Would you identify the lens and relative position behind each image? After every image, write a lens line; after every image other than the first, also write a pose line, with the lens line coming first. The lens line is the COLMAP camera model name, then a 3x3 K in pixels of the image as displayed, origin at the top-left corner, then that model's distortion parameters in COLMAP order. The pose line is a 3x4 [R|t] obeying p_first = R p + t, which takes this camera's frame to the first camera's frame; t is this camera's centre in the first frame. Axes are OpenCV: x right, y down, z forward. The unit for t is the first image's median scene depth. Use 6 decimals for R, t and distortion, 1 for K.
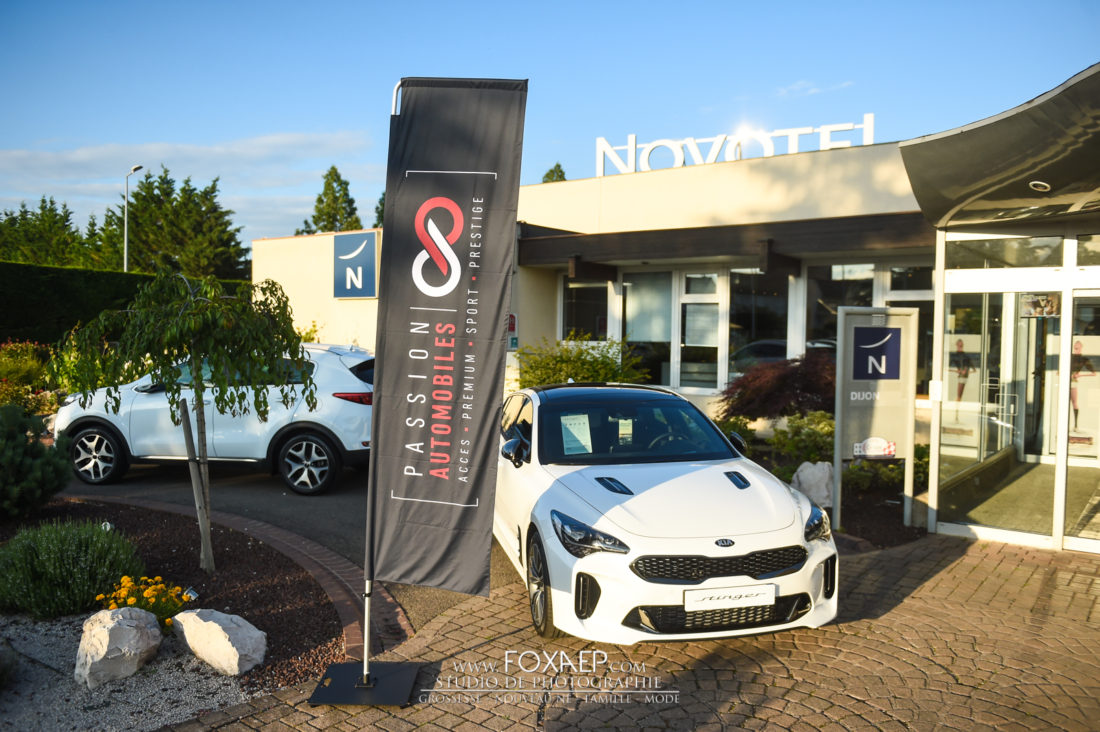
lens RADIAL K [[829.1, 0, 548.2], [0, 829.1, 361.9], [0, 0, 1]] dist [-0.017545, -0.003362]
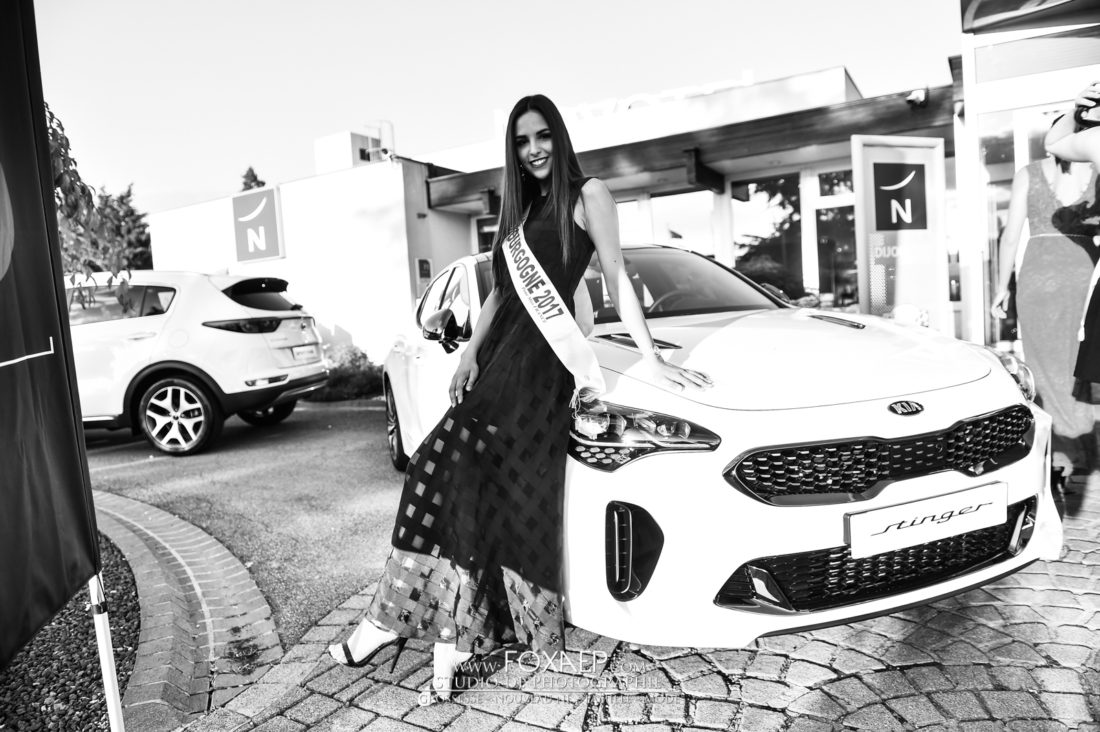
lens RADIAL K [[732.6, 0, 543.0], [0, 732.6, 371.7], [0, 0, 1]] dist [-0.043244, -0.009392]
pose [[0.991020, -0.085699, 0.102638, -0.023422], [0.080979, 0.995496, 0.049306, 0.107073], [-0.106401, -0.040551, 0.993496, 0.406504]]
